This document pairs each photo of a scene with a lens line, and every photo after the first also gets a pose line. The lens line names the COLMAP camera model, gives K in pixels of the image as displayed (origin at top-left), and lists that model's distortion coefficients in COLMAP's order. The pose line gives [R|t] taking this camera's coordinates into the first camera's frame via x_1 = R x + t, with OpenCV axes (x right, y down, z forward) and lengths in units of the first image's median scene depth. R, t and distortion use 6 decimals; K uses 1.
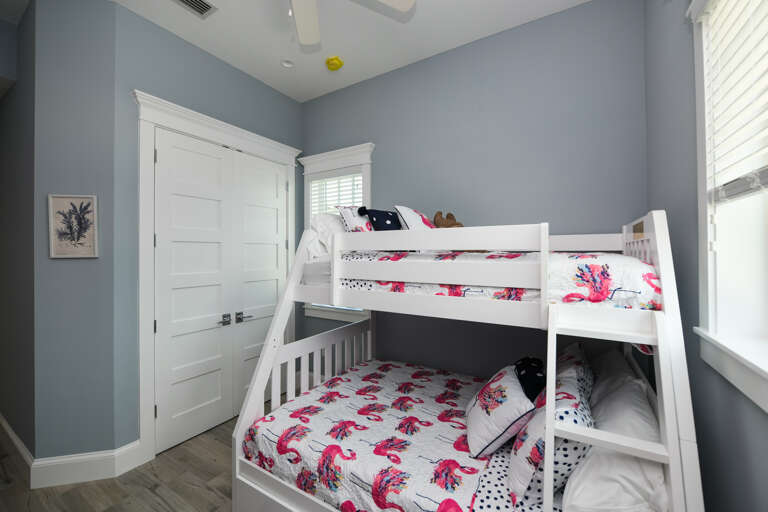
lens RADIAL K [[309.4, 0, 384.6], [0, 309.4, 252.9], [0, 0, 1]] dist [-0.000812, -0.001370]
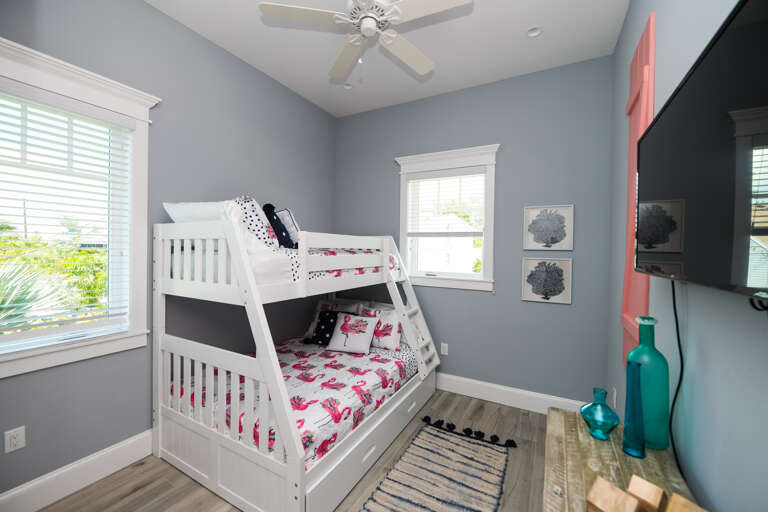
lens RADIAL K [[309.4, 0, 385.2], [0, 309.4, 254.4], [0, 0, 1]] dist [-0.000812, -0.001370]
pose [[-0.038578, -0.011674, 0.999187, -1.406091], [-0.014600, 0.999832, 0.011118, 0.000888], [-0.999149, -0.014160, -0.038742, 0.820632]]
